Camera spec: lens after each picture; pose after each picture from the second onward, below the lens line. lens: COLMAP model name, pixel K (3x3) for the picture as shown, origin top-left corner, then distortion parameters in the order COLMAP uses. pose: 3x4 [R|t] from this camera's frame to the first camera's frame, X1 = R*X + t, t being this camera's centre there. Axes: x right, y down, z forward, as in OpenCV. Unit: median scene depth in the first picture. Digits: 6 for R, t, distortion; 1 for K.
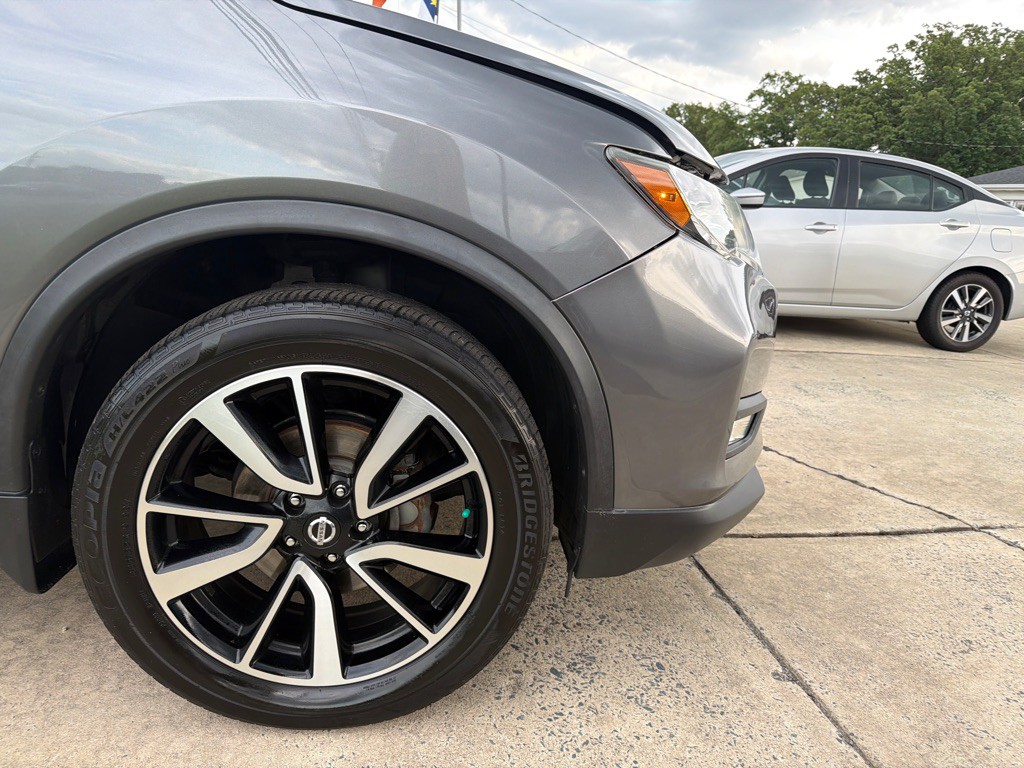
lens RADIAL K [[739.6, 0, 512.6], [0, 739.6, 371.3], [0, 0, 1]] dist [0.000495, -0.004792]
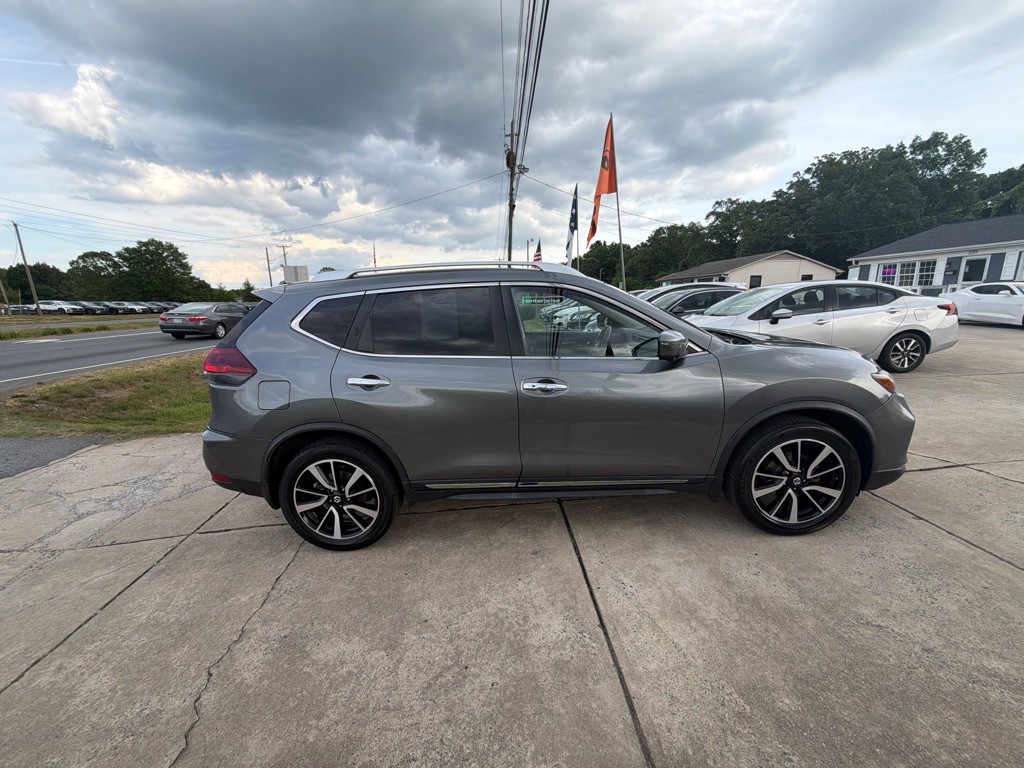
lens RADIAL K [[394.9, 0, 518.9], [0, 394.9, 386.1], [0, 0, 1]] dist [0.000241, 0.000028]
pose [[0.978399, -0.108104, -0.176206, -0.236910], [0.105392, 0.994124, -0.024708, -0.074287], [0.177841, 0.005604, 0.984043, -0.247157]]
